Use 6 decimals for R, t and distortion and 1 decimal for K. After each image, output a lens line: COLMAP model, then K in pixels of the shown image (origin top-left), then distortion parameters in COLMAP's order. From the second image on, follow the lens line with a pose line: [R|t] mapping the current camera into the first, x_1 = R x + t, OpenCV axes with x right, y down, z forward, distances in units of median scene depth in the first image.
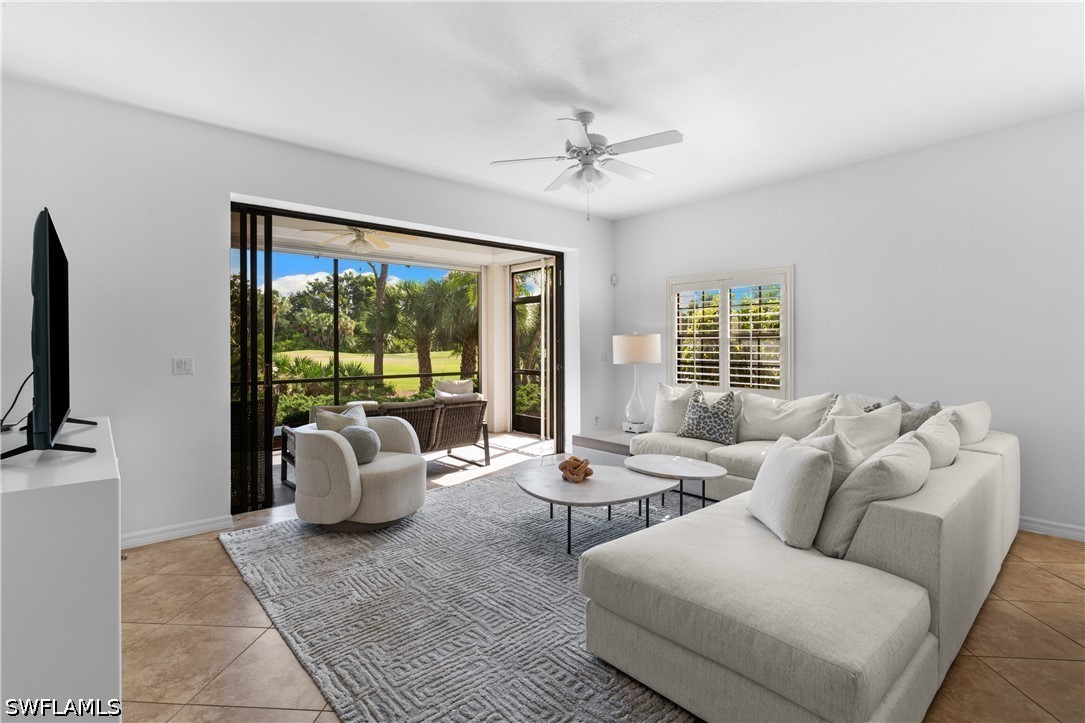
lens RADIAL K [[524.3, 0, 544.2], [0, 524.3, 353.4], [0, 0, 1]] dist [0.004018, 0.001009]
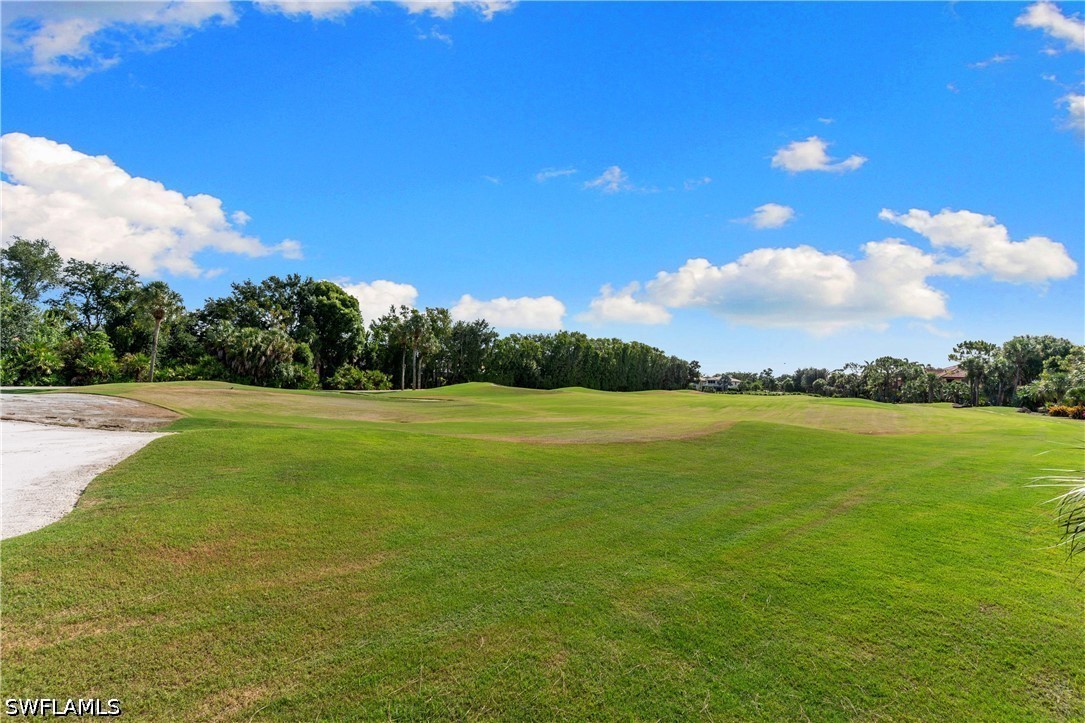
lens RADIAL K [[524.3, 0, 441.6], [0, 524.3, 345.9], [0, 0, 1]] dist [0.004018, 0.001009]
pose [[0.957375, 0.035358, 0.286675, -0.371631], [-0.023130, 0.998677, -0.045930, -0.026009], [-0.287920, 0.037342, 0.956926, 0.231106]]
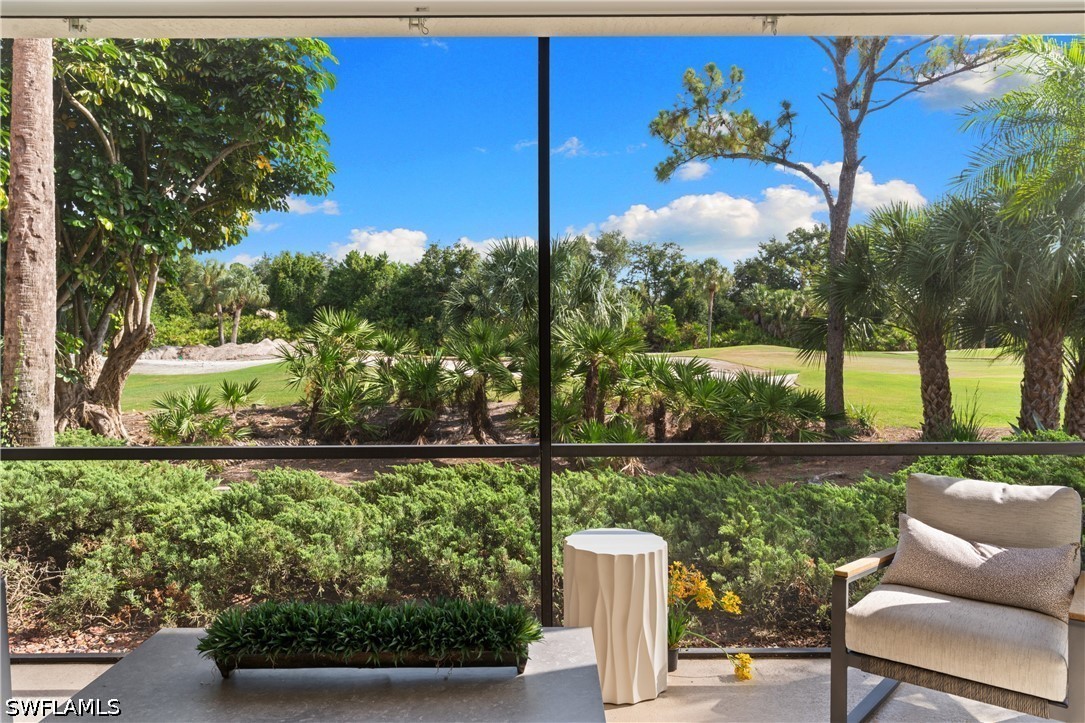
lens RADIAL K [[769.1, 0, 533.5], [0, 769.1, 338.2], [0, 0, 1]] dist [-0.004220, 0.003157]
pose [[0.748752, -0.003212, -0.662843, -0.009849], [-0.006196, 0.999911, -0.011845, -0.001287], [0.662822, 0.012976, 0.748665, 0.062426]]
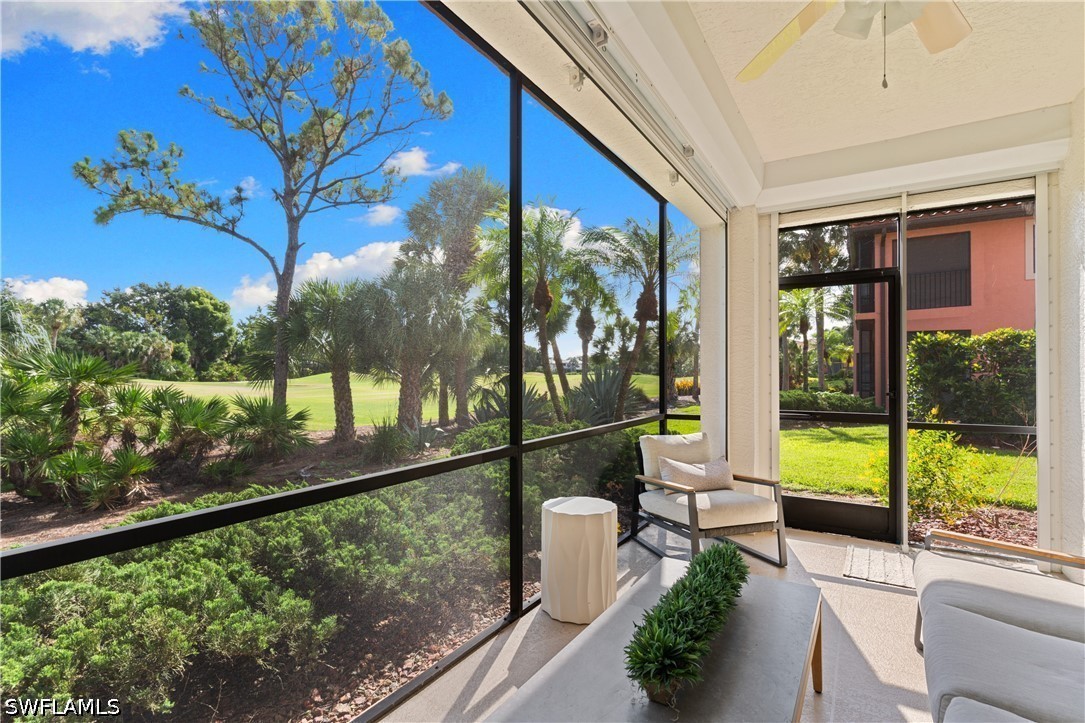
lens RADIAL K [[524.3, 0, 536.0], [0, 524.3, 366.6], [0, 0, 1]] dist [0.004018, 0.001009]
pose [[0.960770, 0.004219, 0.277314, -0.046047], [0.003133, 0.999655, -0.026062, -0.000179], [-0.277329, 0.025908, 0.960426, 0.058513]]
